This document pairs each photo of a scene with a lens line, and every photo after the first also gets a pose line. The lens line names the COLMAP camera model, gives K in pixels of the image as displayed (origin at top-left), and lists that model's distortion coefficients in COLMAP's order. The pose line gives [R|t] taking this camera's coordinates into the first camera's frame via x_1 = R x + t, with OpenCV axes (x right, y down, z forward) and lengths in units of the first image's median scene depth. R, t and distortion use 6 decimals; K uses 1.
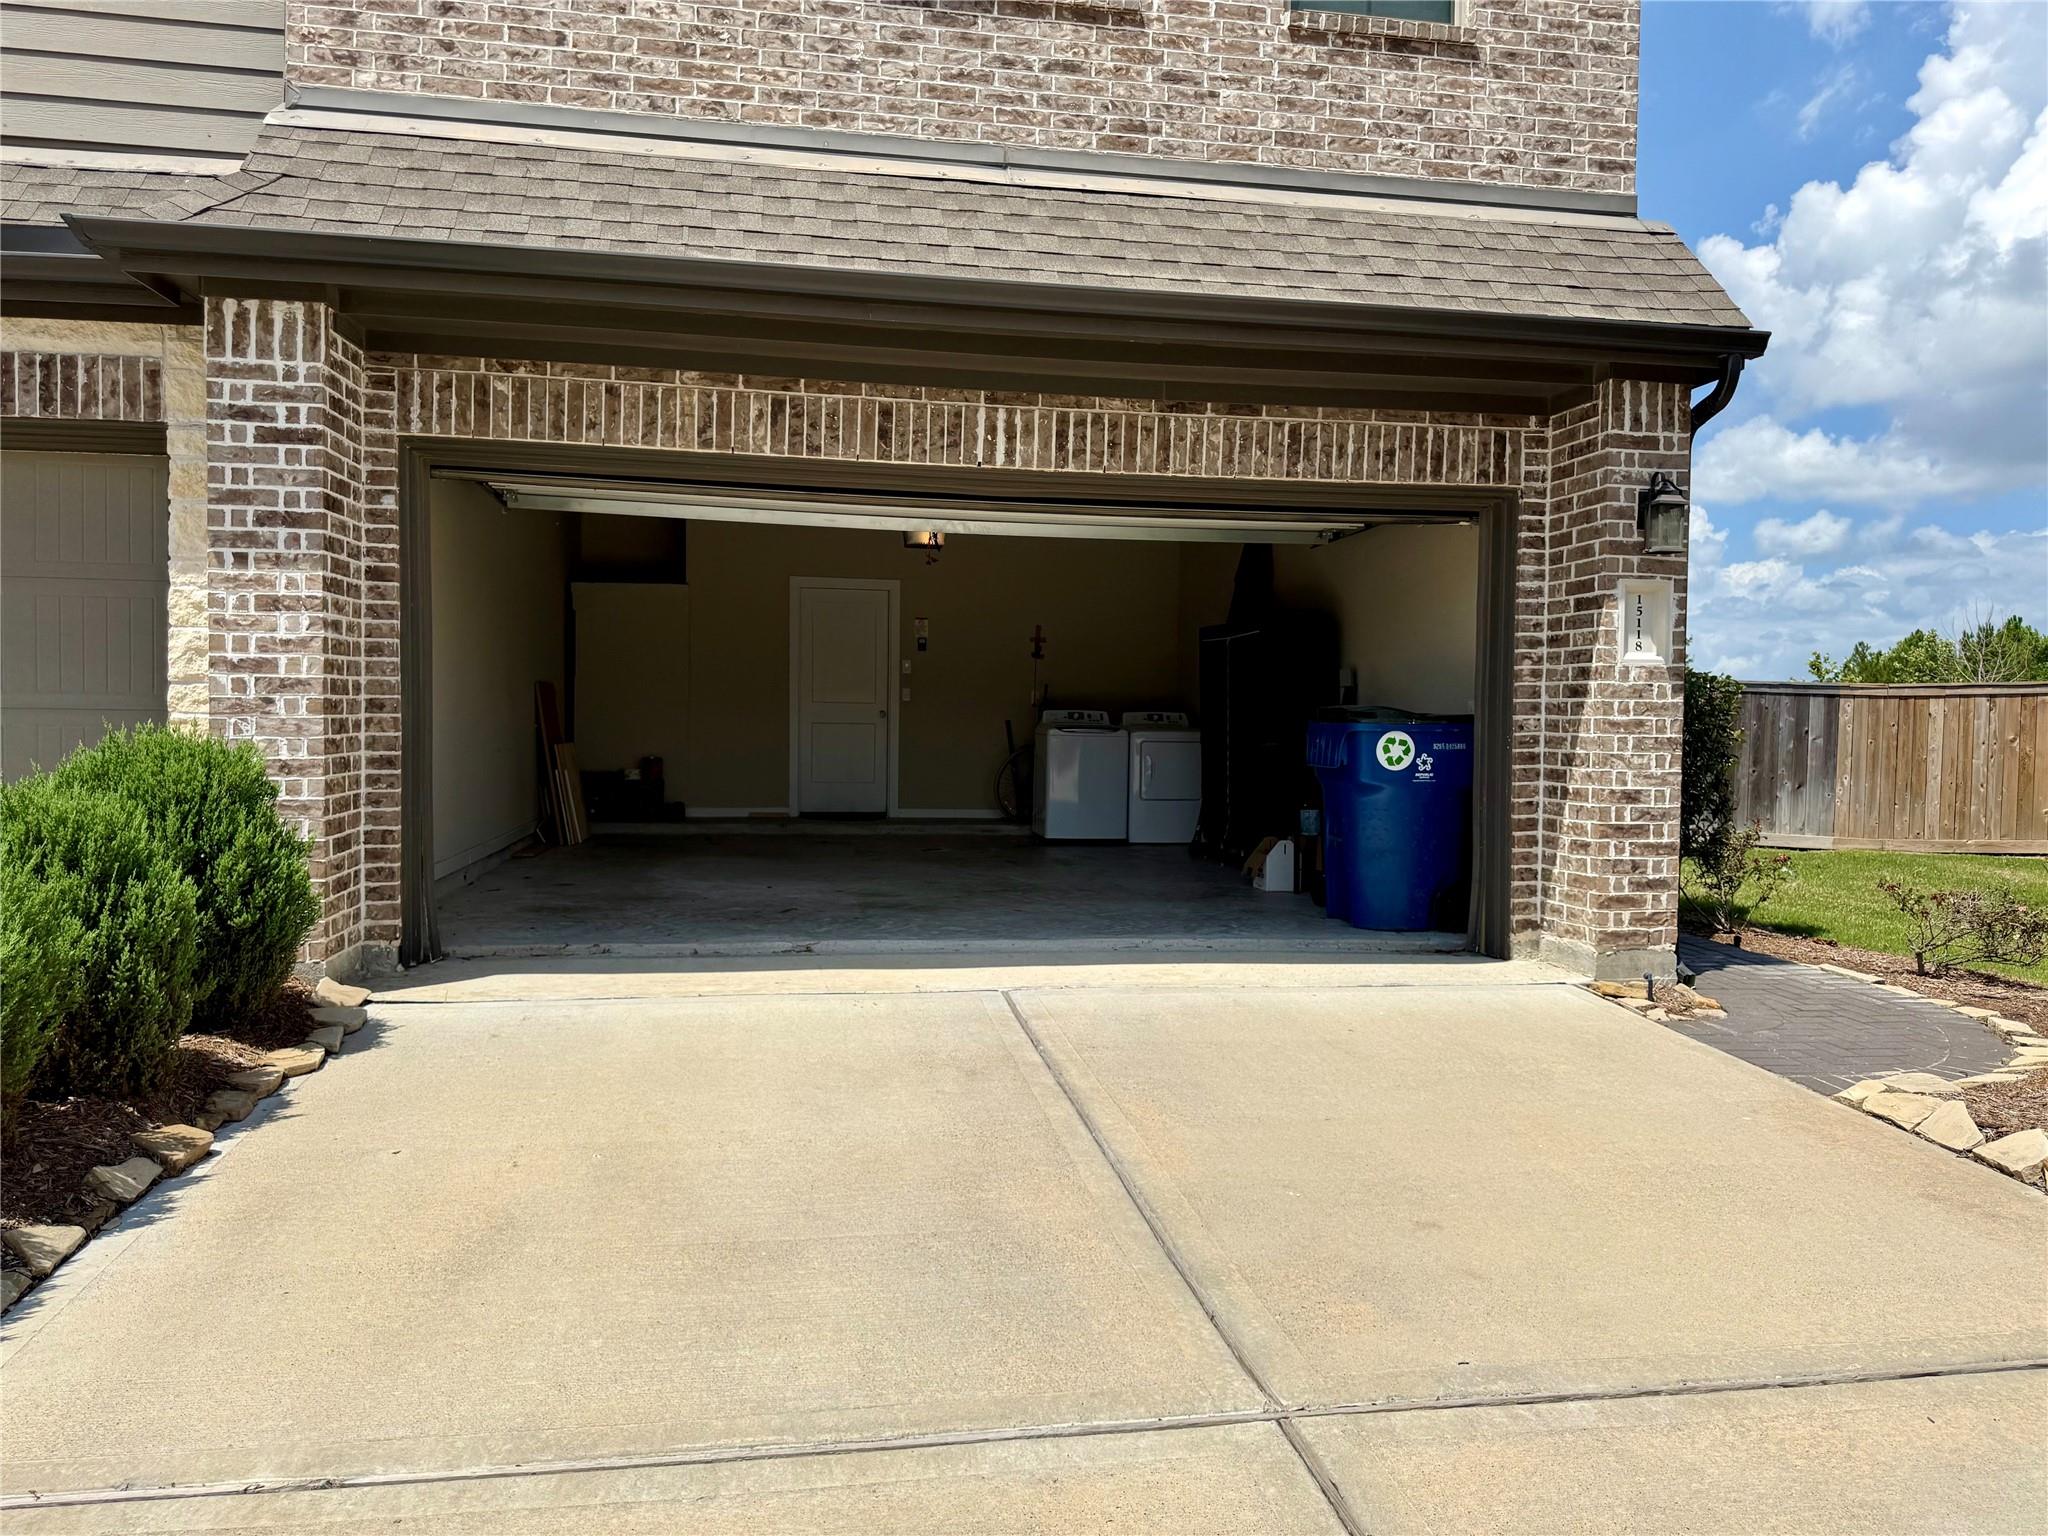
lens RADIAL K [[1434.8, 0, 1013.8], [0, 1434.8, 750.4], [0, 0, 1]] dist [0.118105, -0.161125]
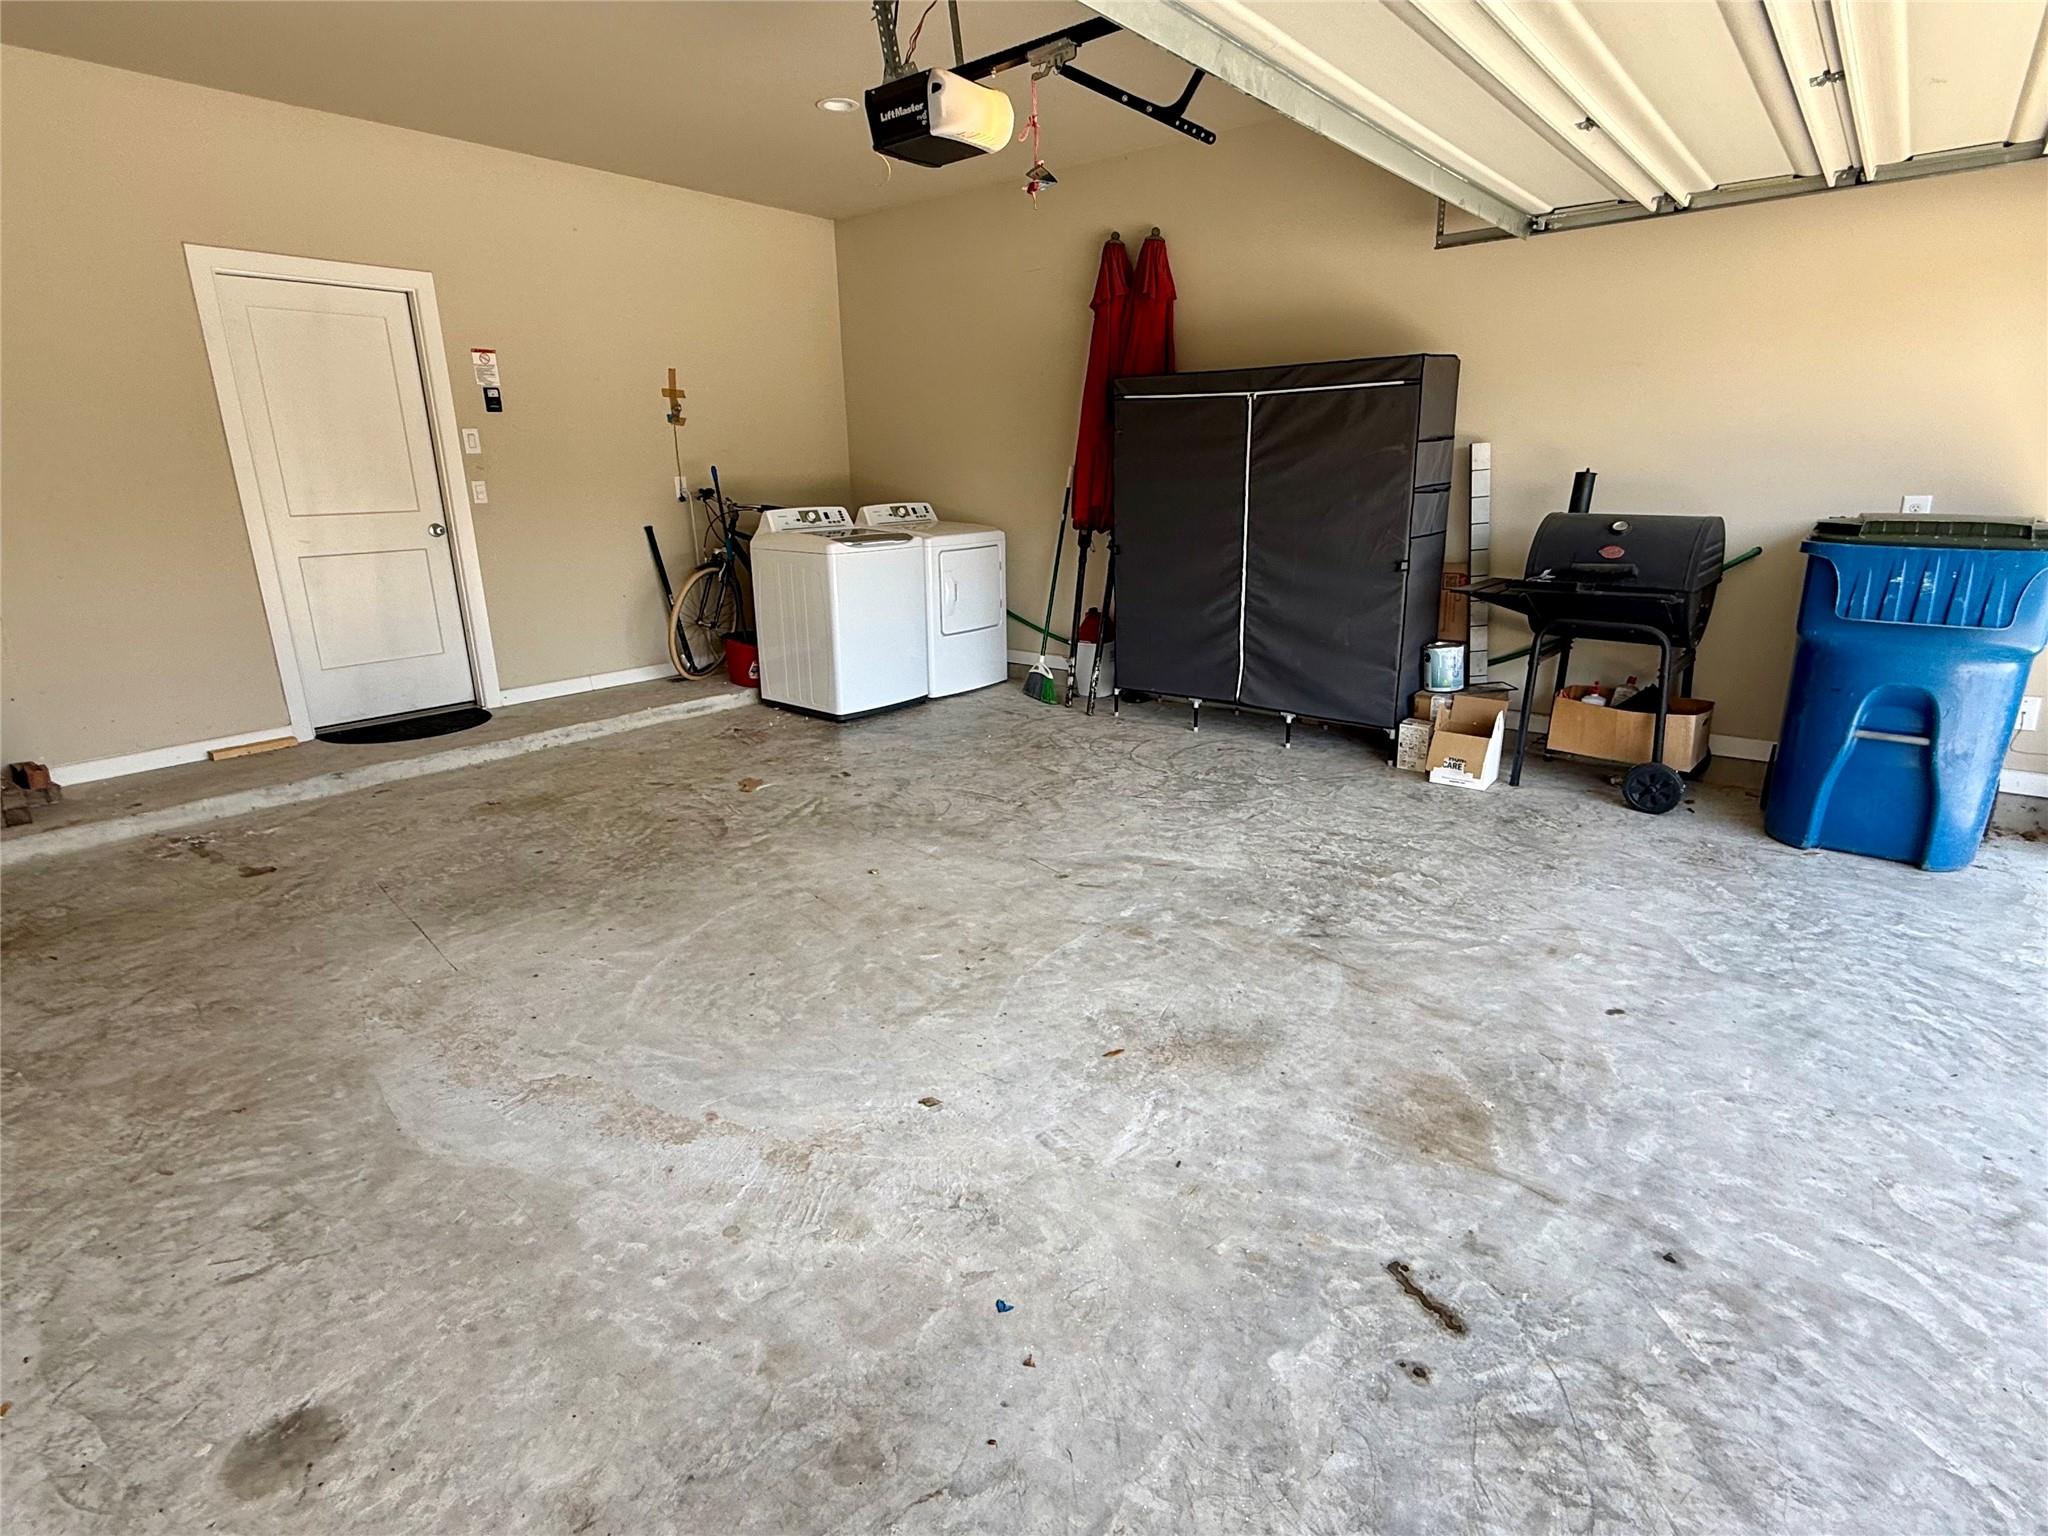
lens RADIAL K [[1055.6, 0, 1021.0], [0, 1055.6, 770.4], [0, 0, 1]] dist [0.000419, 0.001051]
pose [[0.747525, -0.211976, 0.629502, -0.210261], [0.045395, 0.961799, 0.269966, -0.037858], [-0.662681, -0.173230, 0.728591, 0.560363]]
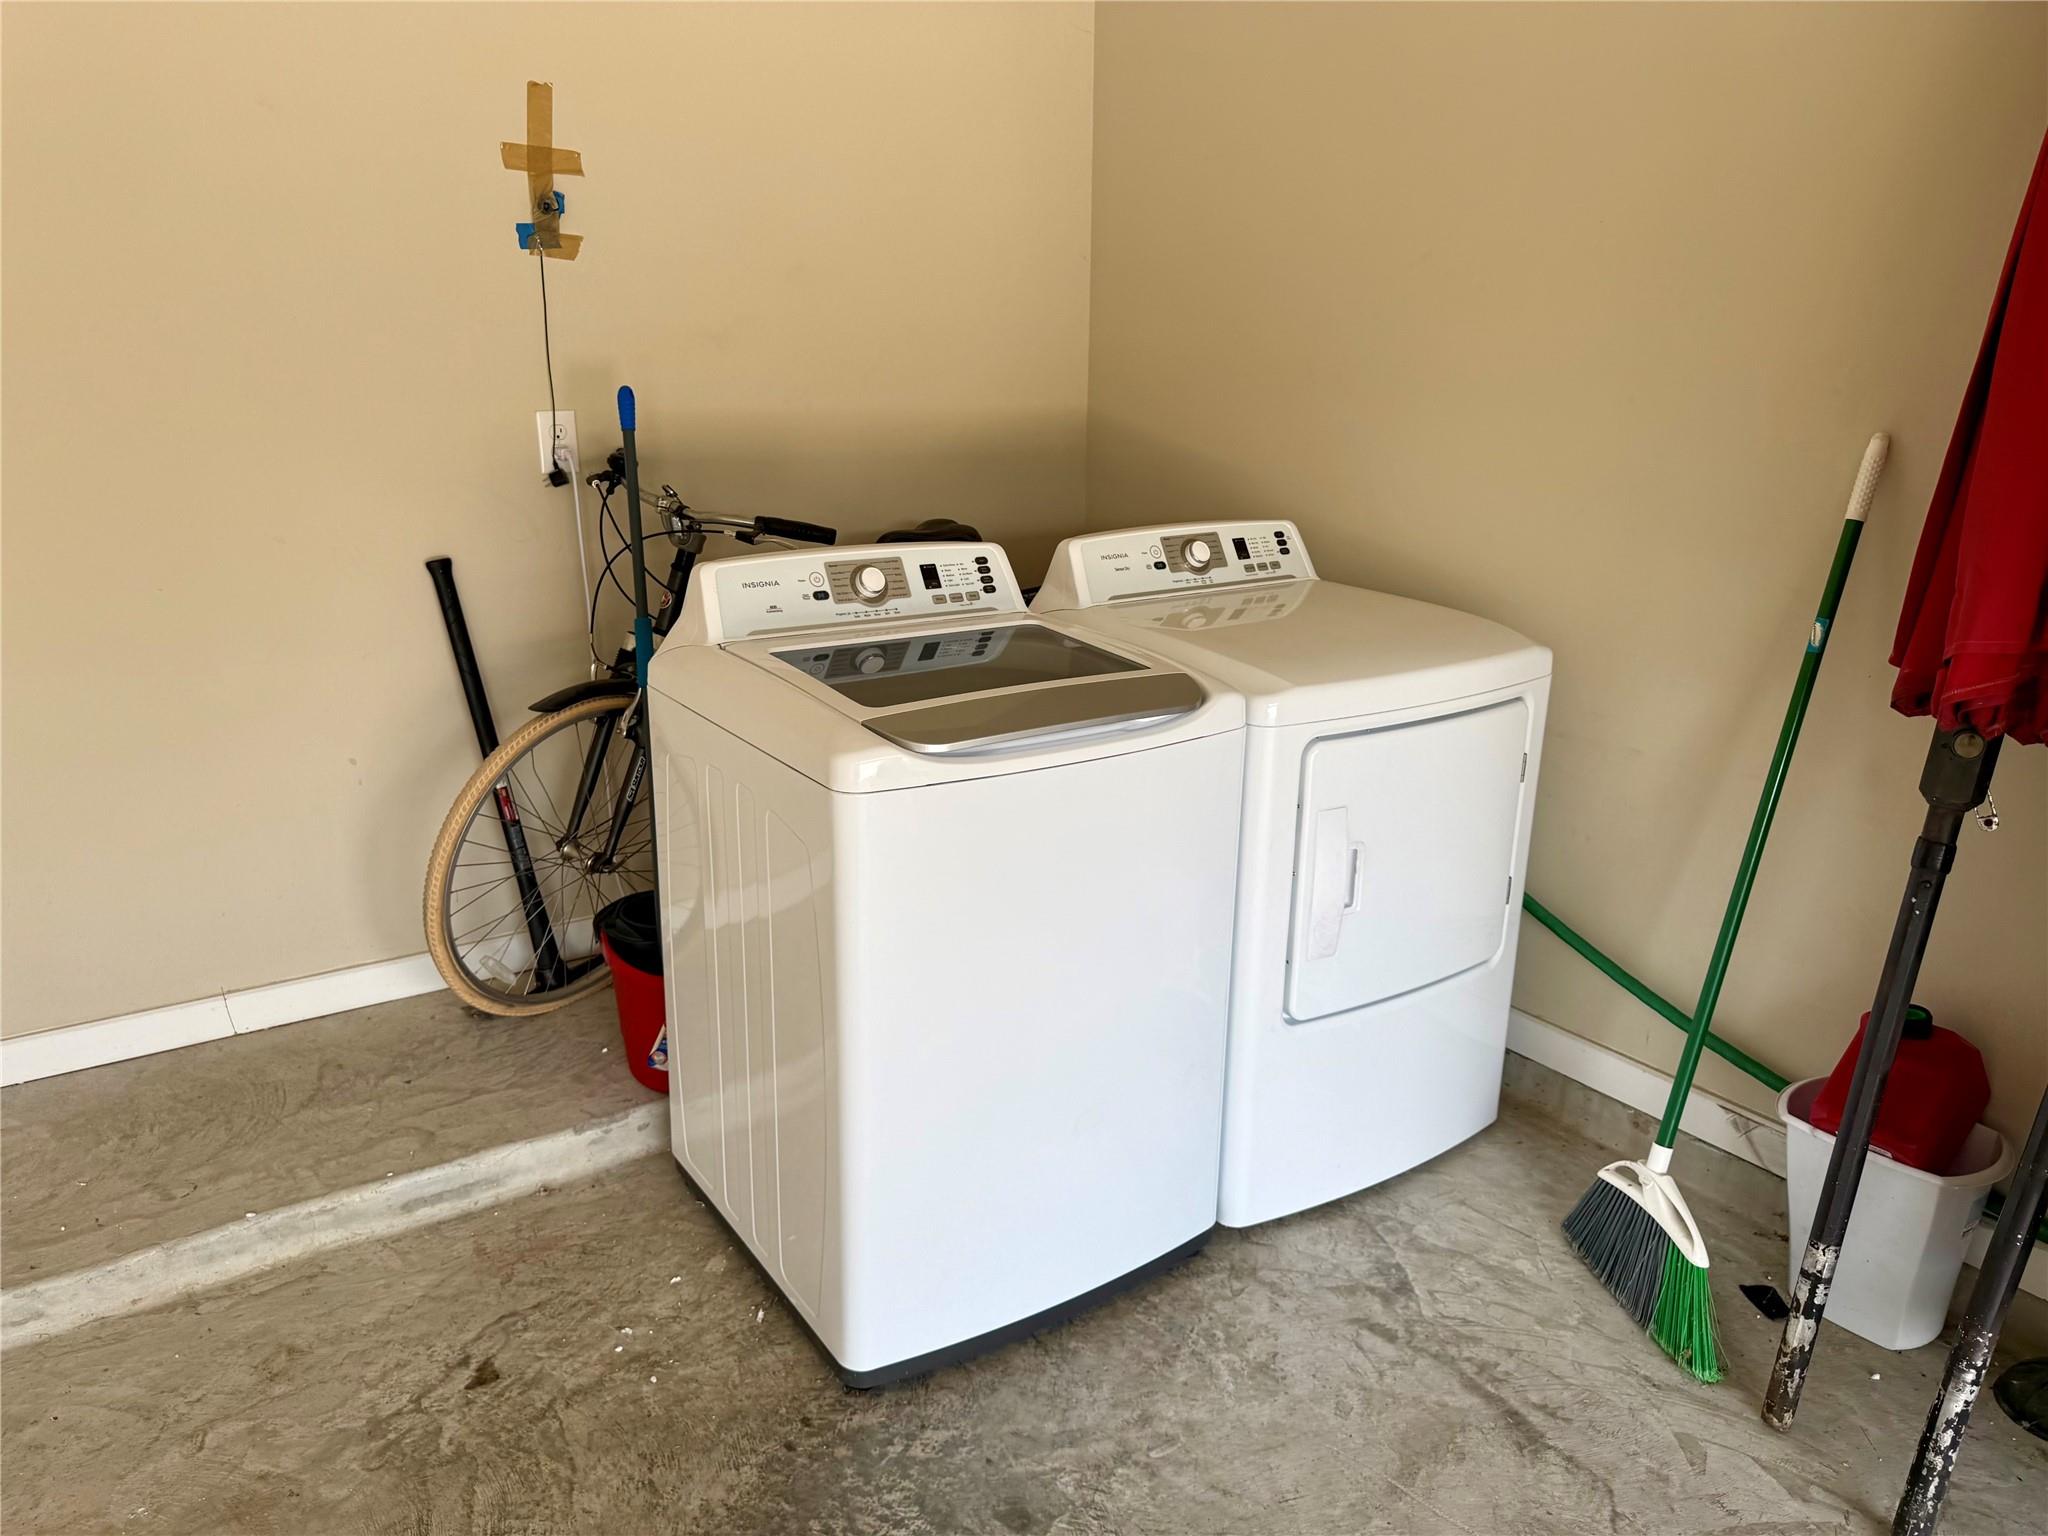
lens RADIAL K [[1434.8, 0, 1013.8], [0, 1434.8, 750.4], [0, 0, 1]] dist [0.118105, -0.161125]
pose [[0.905447, -0.126558, 0.405153, -0.019146], [0.017986, 0.965097, 0.261273, -0.051377], [-0.424078, -0.229282, 0.876121, 0.811710]]
